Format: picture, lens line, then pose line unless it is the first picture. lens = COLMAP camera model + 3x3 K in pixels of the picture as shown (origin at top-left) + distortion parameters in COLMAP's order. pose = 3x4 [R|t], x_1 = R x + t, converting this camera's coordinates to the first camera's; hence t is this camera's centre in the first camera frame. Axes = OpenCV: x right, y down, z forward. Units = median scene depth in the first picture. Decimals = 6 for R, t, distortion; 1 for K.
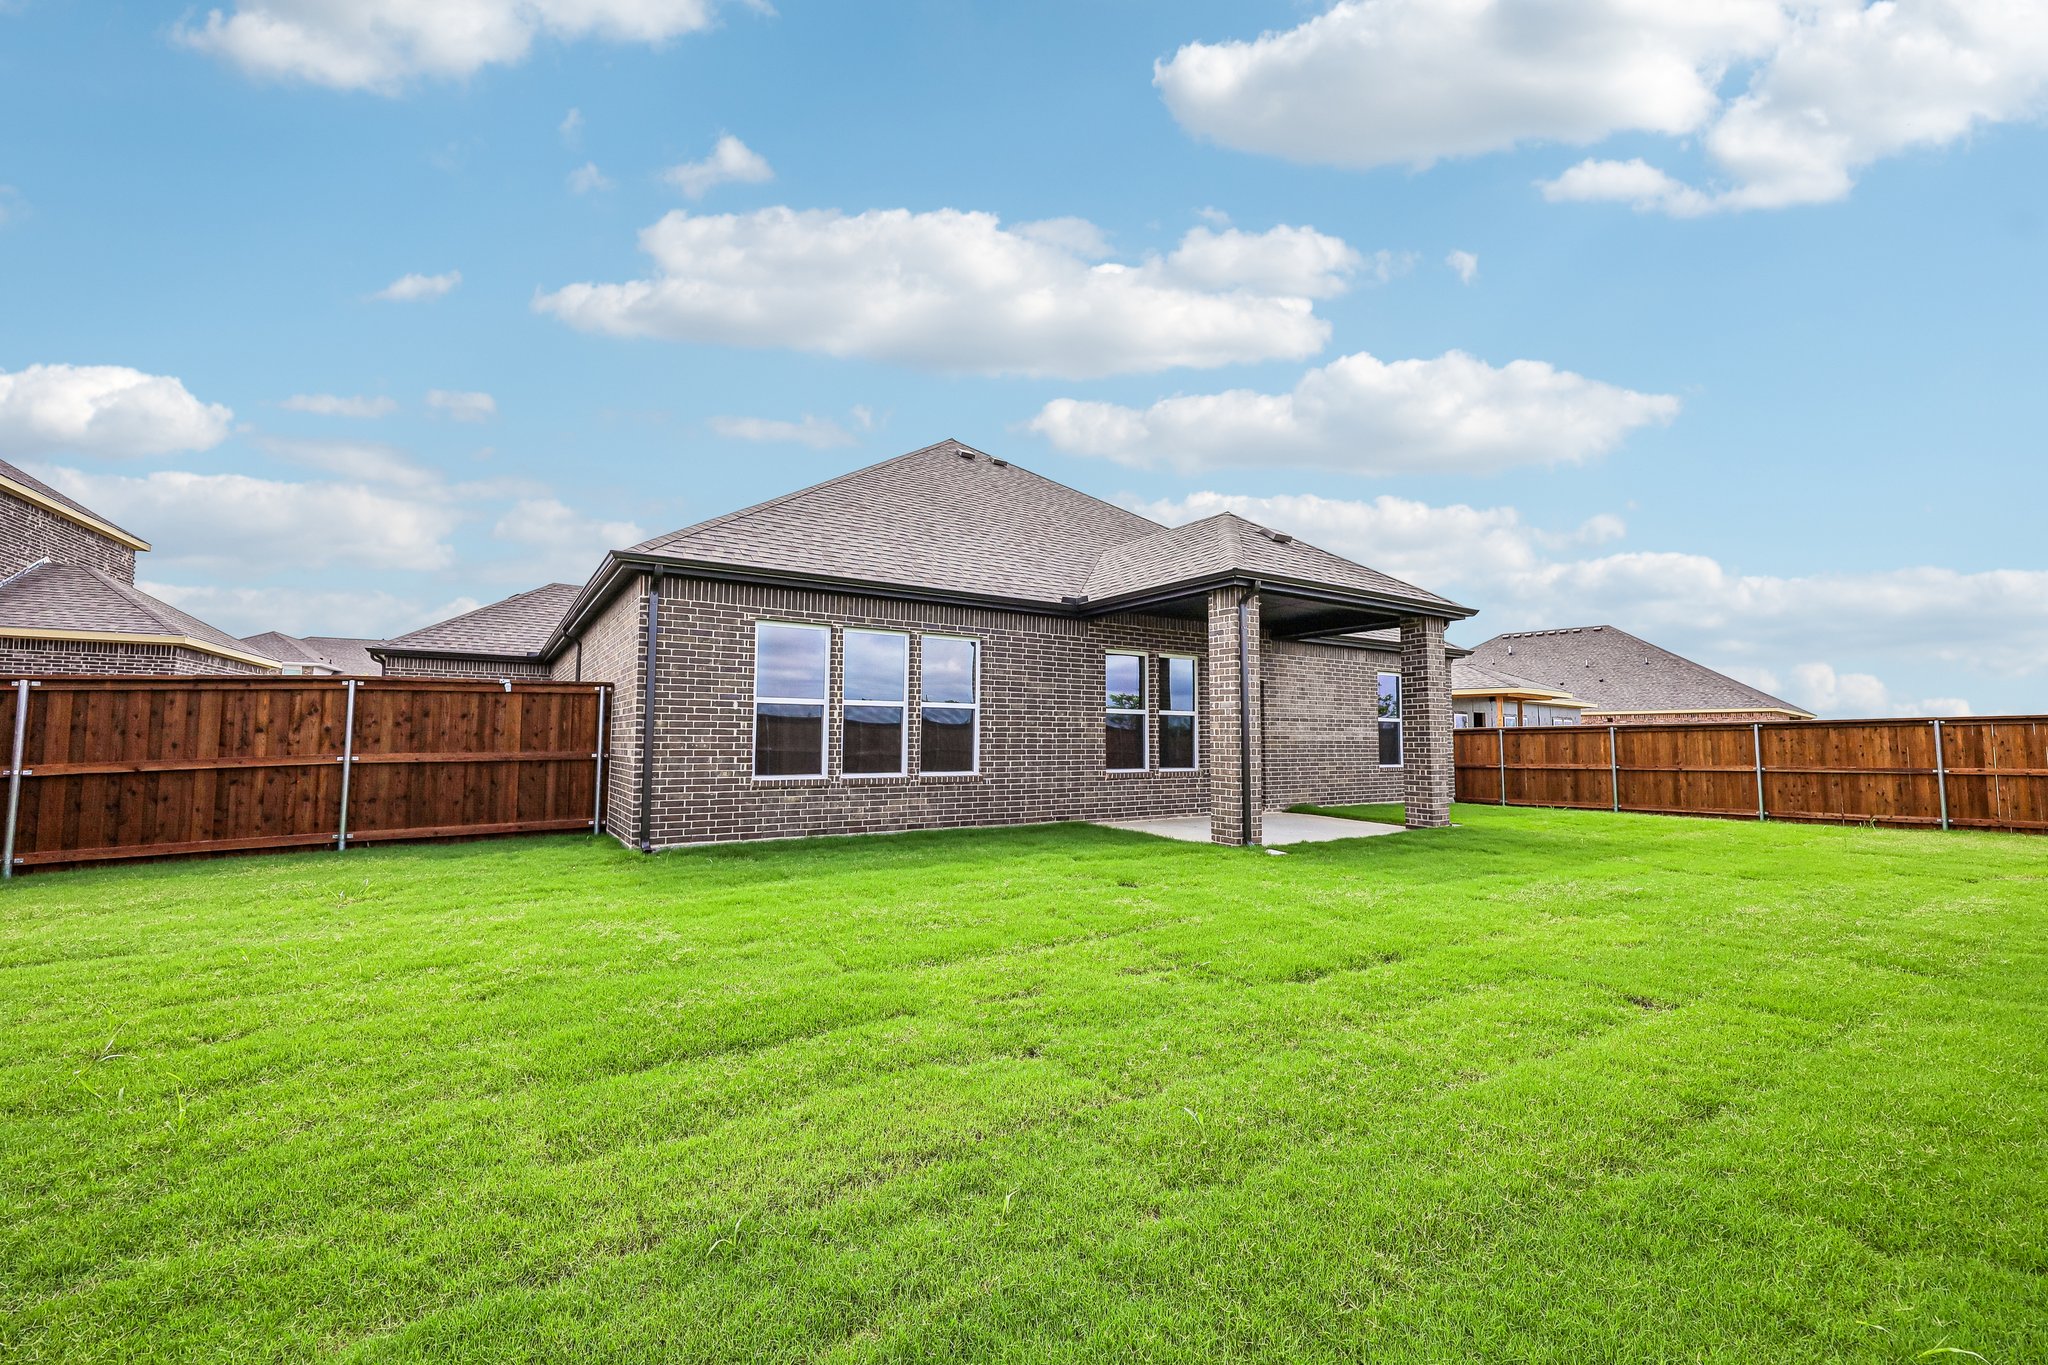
lens RADIAL K [[831.1, 0, 1020.7], [0, 831.1, 742.7], [0, 0, 1]] dist [0.014195, -0.000017]
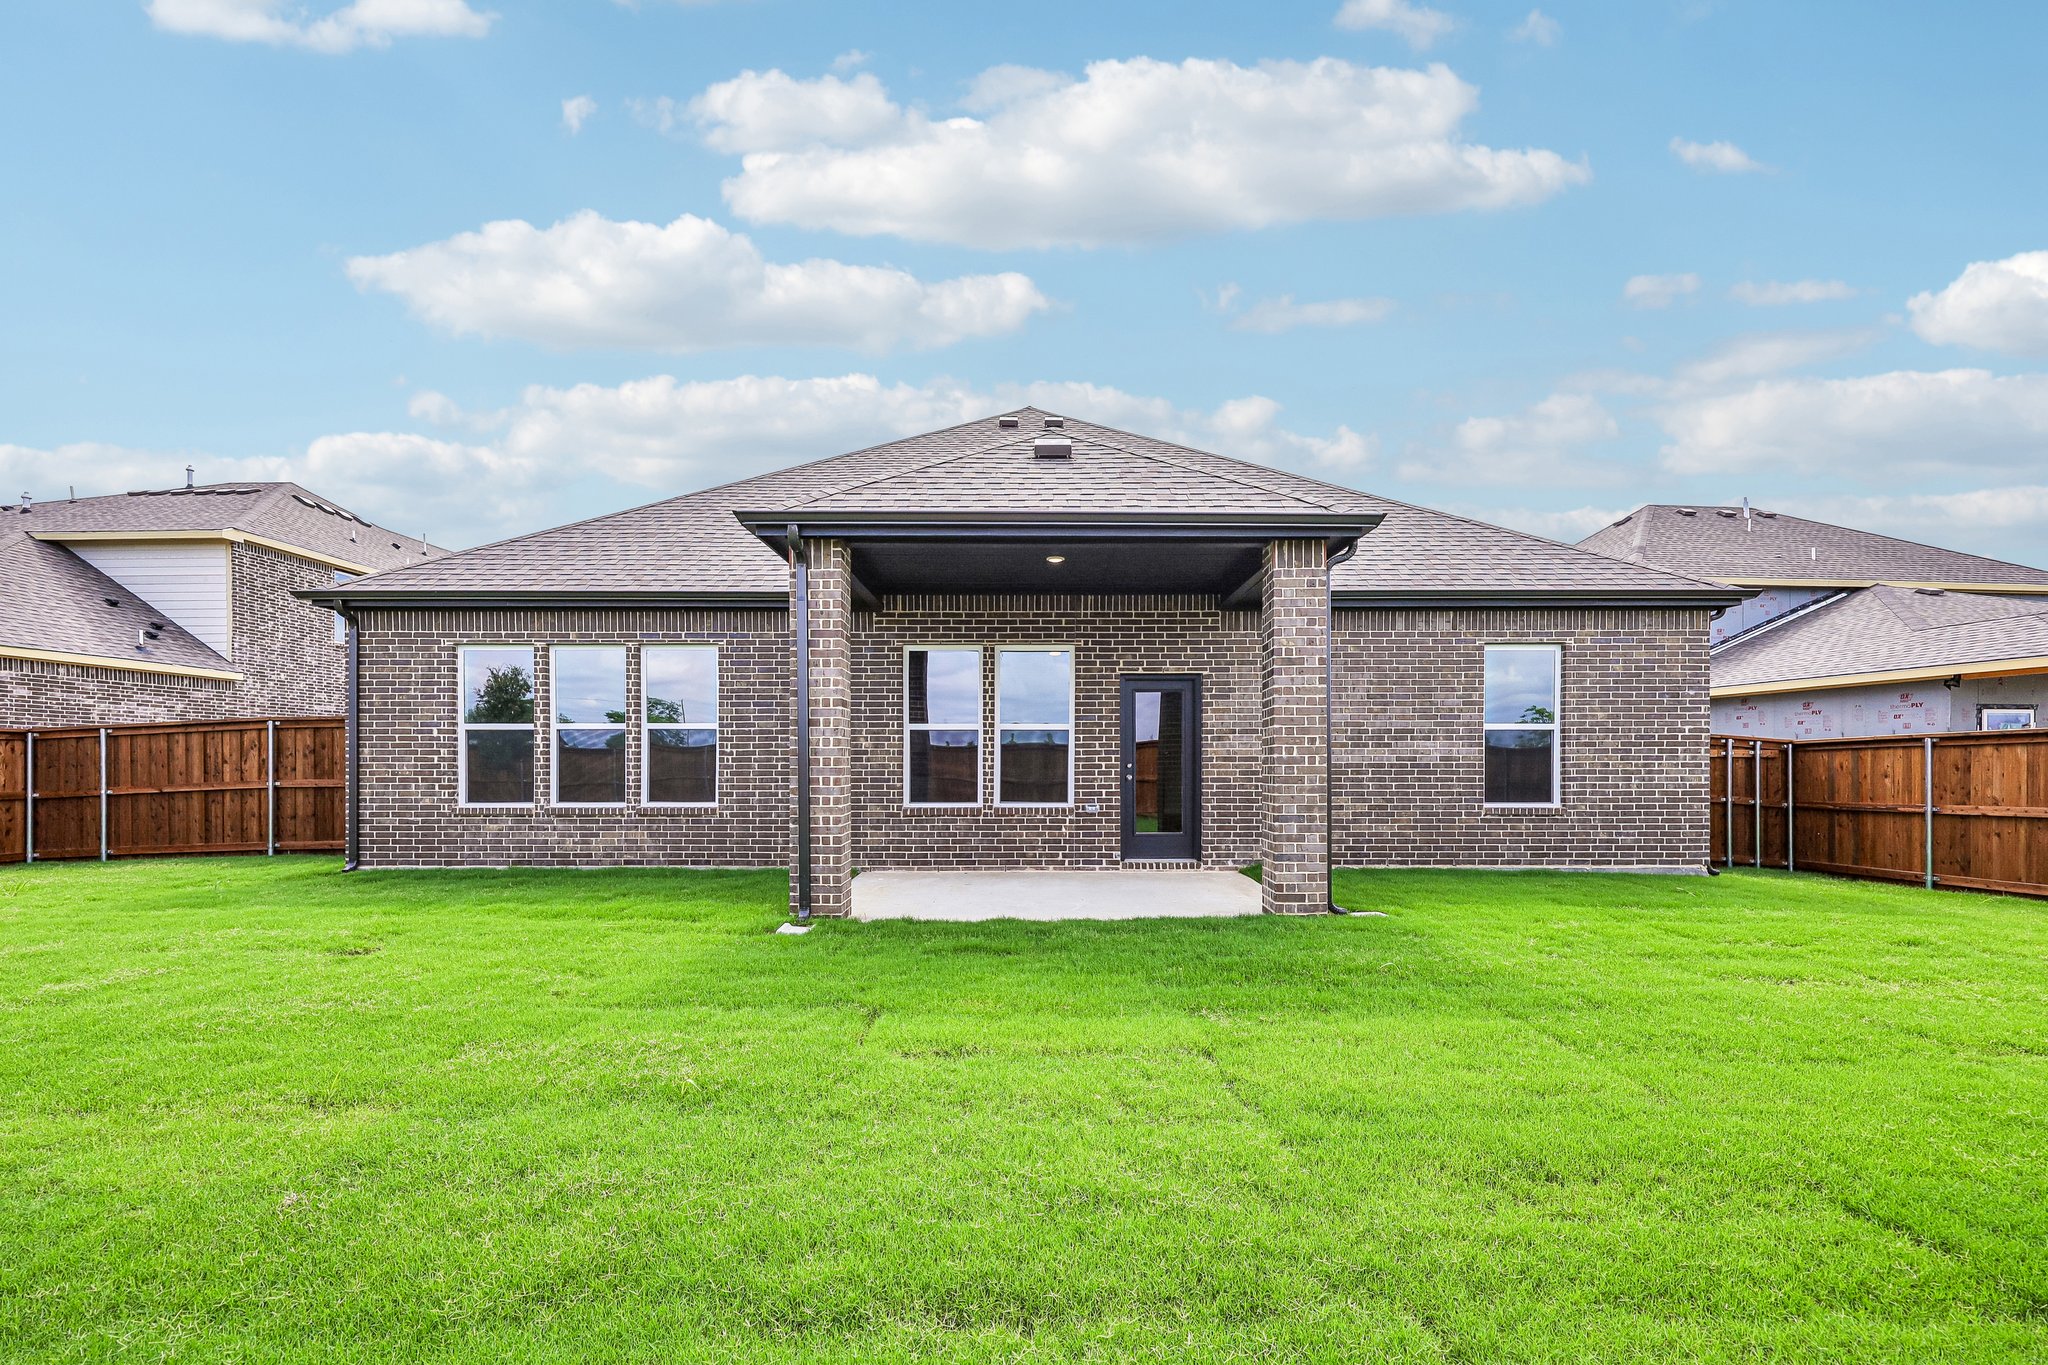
lens RADIAL K [[843.2, 0, 1074.7], [0, 843.2, 818.3], [0, 0, 1]] dist [0.012159, 0.000431]
pose [[0.837902, 0.027666, -0.545118, 0.782067], [0.003926, 0.998383, 0.056705, 0.003045], [0.545806, -0.049653, 0.836439, 0.503334]]
